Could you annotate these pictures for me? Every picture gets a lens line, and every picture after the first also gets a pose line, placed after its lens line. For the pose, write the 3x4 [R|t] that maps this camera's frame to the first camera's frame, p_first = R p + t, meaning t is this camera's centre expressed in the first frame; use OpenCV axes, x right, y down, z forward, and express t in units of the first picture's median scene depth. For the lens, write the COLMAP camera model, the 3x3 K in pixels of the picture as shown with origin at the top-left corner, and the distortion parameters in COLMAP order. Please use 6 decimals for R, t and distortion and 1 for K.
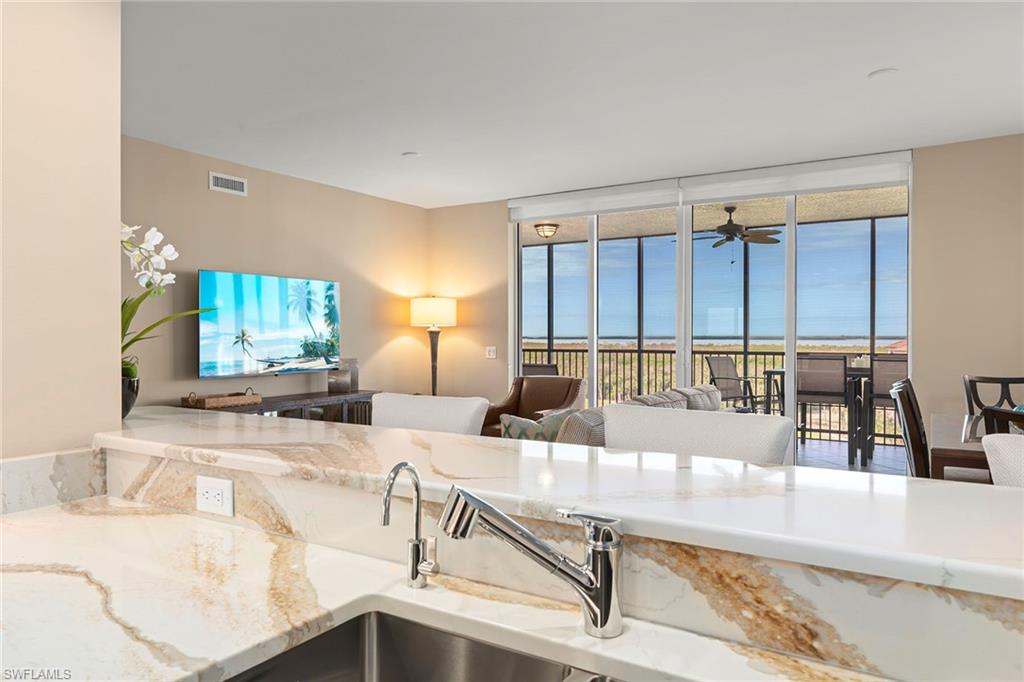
lens RADIAL K [[678.5, 0, 512.0], [0, 678.5, 341.0], [0, 0, 1]] dist [0.003837, 0.000609]
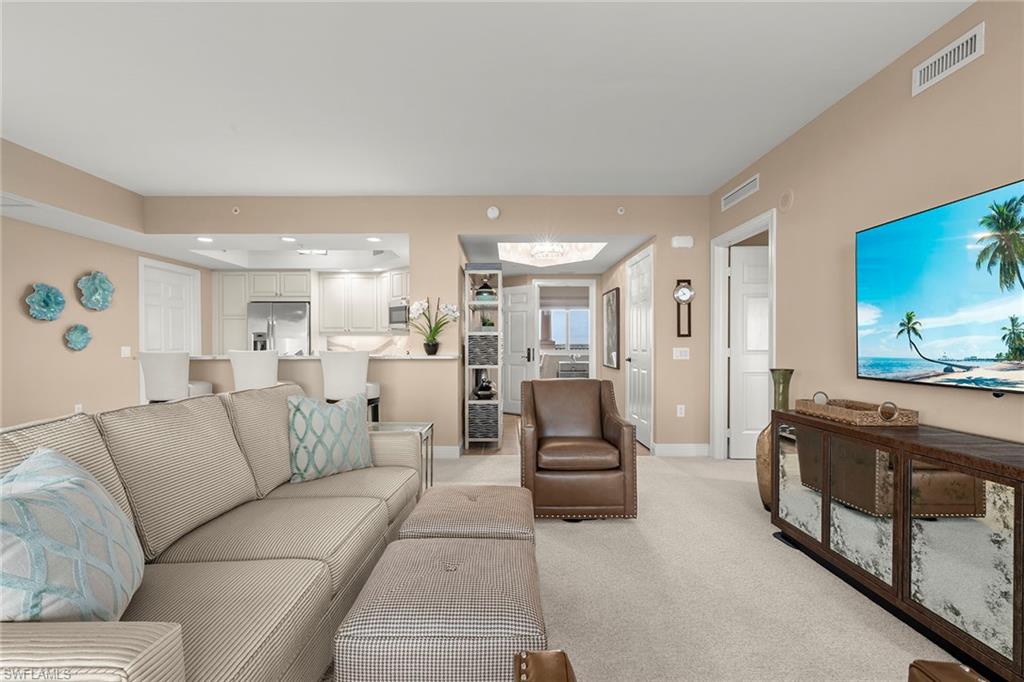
lens RADIAL K [[453.6, 0, 509.0], [0, 453.6, 347.0], [0, 0, 1]] dist [0.001541, 0.000002]
pose [[-0.843424, 0.006503, -0.537208, 0.103382], [-0.002699, 0.999863, 0.016342, 0.010625], [0.537241, 0.015233, -0.843291, 0.968755]]
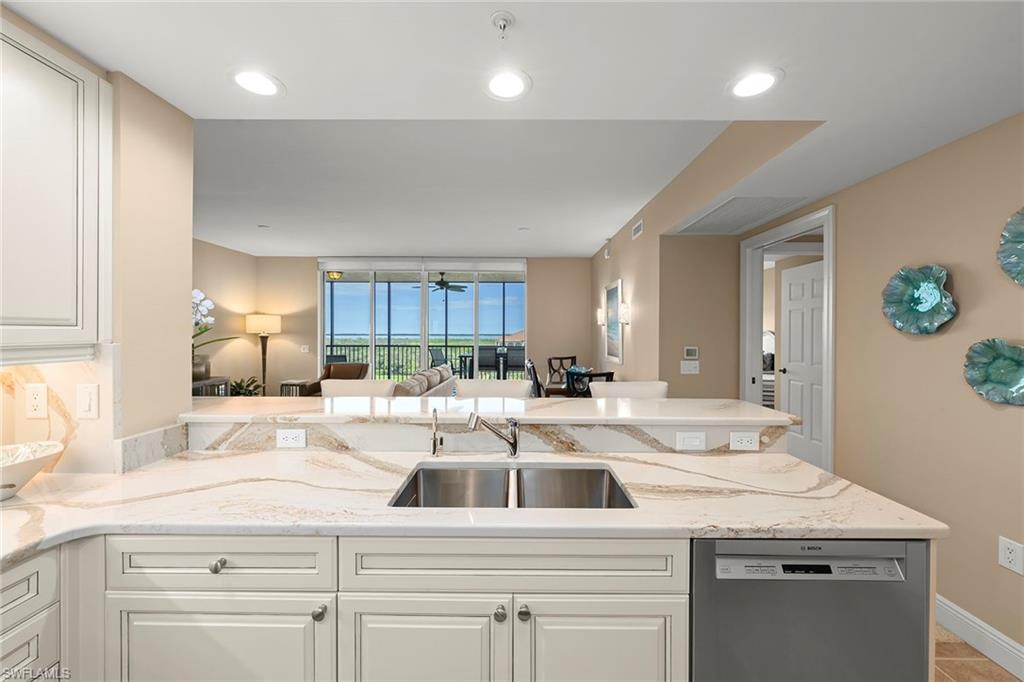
lens RADIAL K [[387.0, 0, 513.6], [0, 387.0, 334.8], [0, 0, 1]] dist [-0.002880, -0.000267]
pose [[0.850529, 0.001028, 0.525927, -0.105023], [0.001536, 0.999989, -0.004440, -0.014238], [-0.525926, 0.004584, 0.850518, -0.062957]]
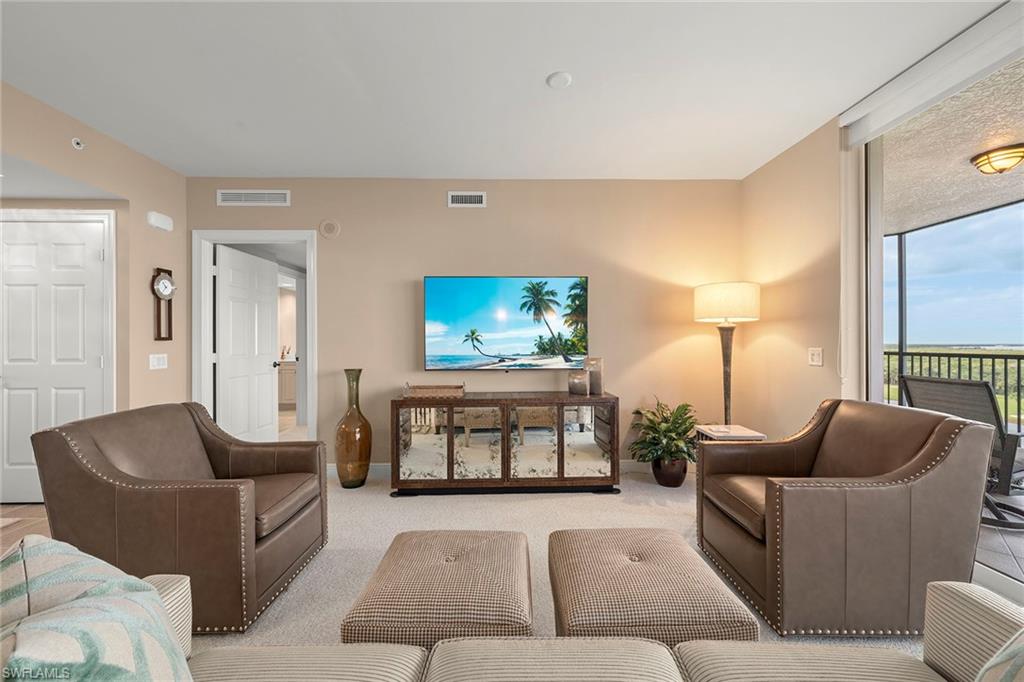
lens RADIAL K [[398.0, 0, 513.1], [0, 398.0, 340.6], [0, 0, 1]] dist [0.001938, 0.000392]
pose [[0.549522, -0.005602, -0.835461, 0.150103], [-0.006604, 0.999917, -0.011049, 0.008497], [0.835453, 0.011589, 0.549439, 0.599889]]
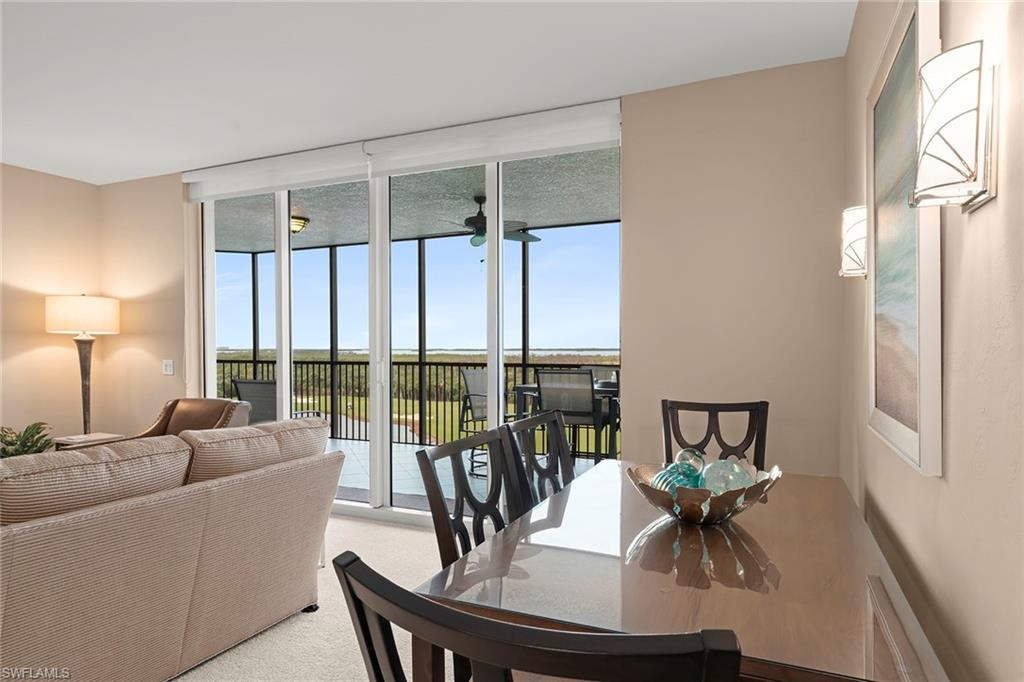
lens RADIAL K [[589.8, 0, 512.8], [0, 589.8, 356.7], [0, 0, 1]] dist [0.001547, -0.000212]
pose [[0.990440, -0.002938, 0.137916, 0.305856], [0.001977, 0.999973, 0.007101, 0.000694], [-0.137933, -0.006760, 0.990418, 0.297027]]
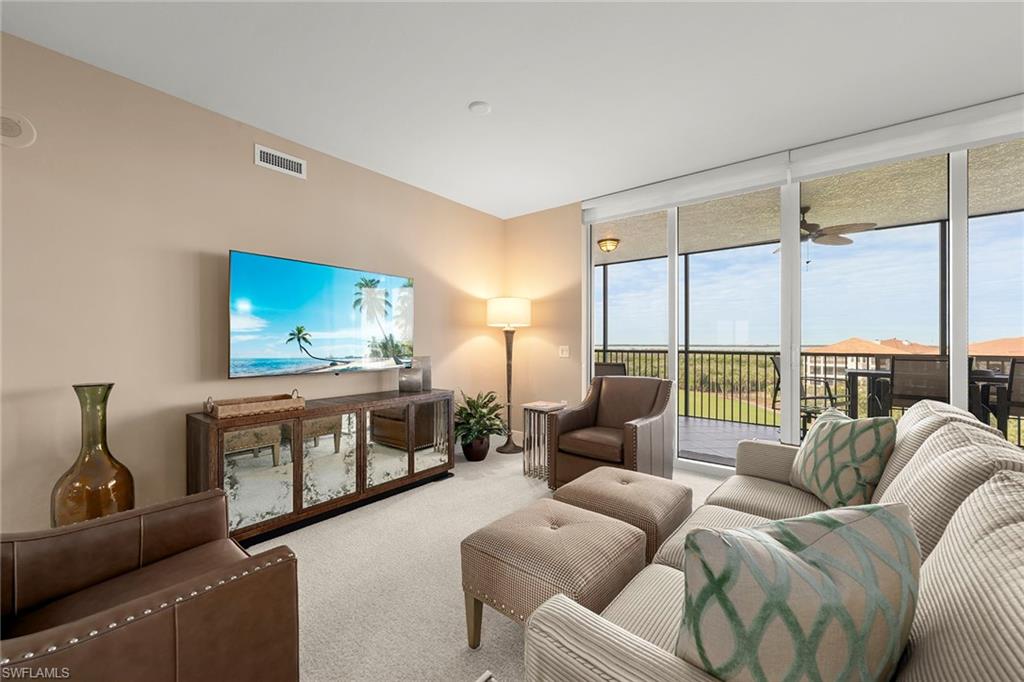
lens RADIAL K [[398.0, 0, 513.1], [0, 398.0, 340.6], [0, 0, 1]] dist [0.001938, 0.000392]
pose [[0.993289, 0.001393, -0.115648, -0.042549], [-0.003187, 0.999877, -0.015331, 0.010842], [0.115613, 0.015596, 0.993172, 0.437848]]
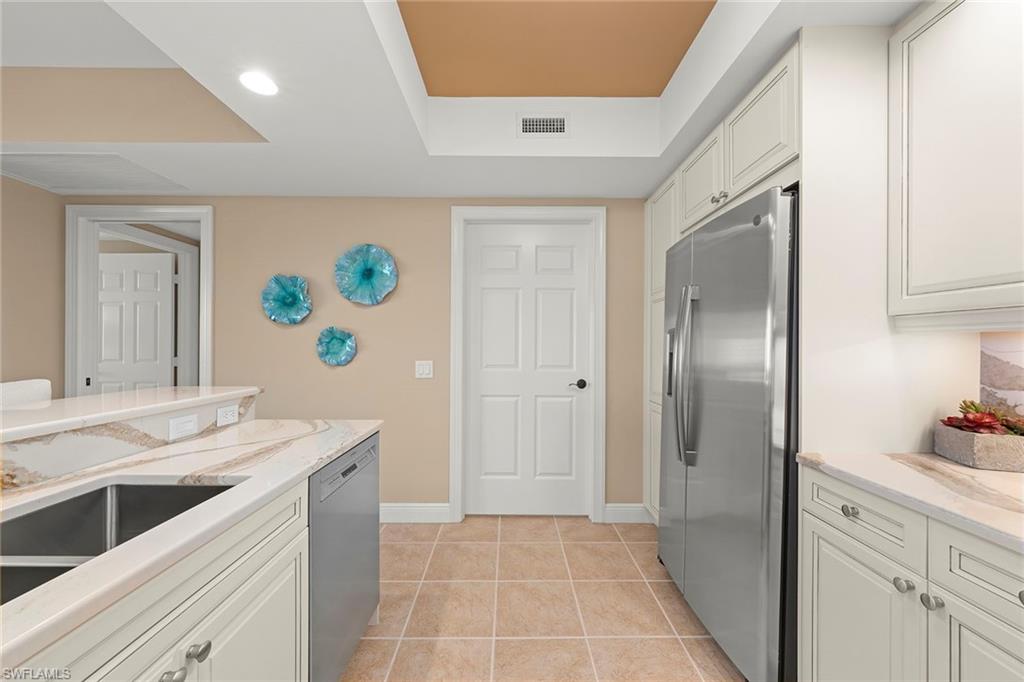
lens RADIAL K [[386.8, 0, 509.7], [0, 386.8, 342.2], [0, 0, 1]] dist [0.001186, 0.000214]
pose [[-0.530987, 0.005038, 0.847365, -0.161427], [0.006168, 0.999979, -0.002080, 0.006415], [-0.847358, 0.004122, -0.531006, 0.046717]]
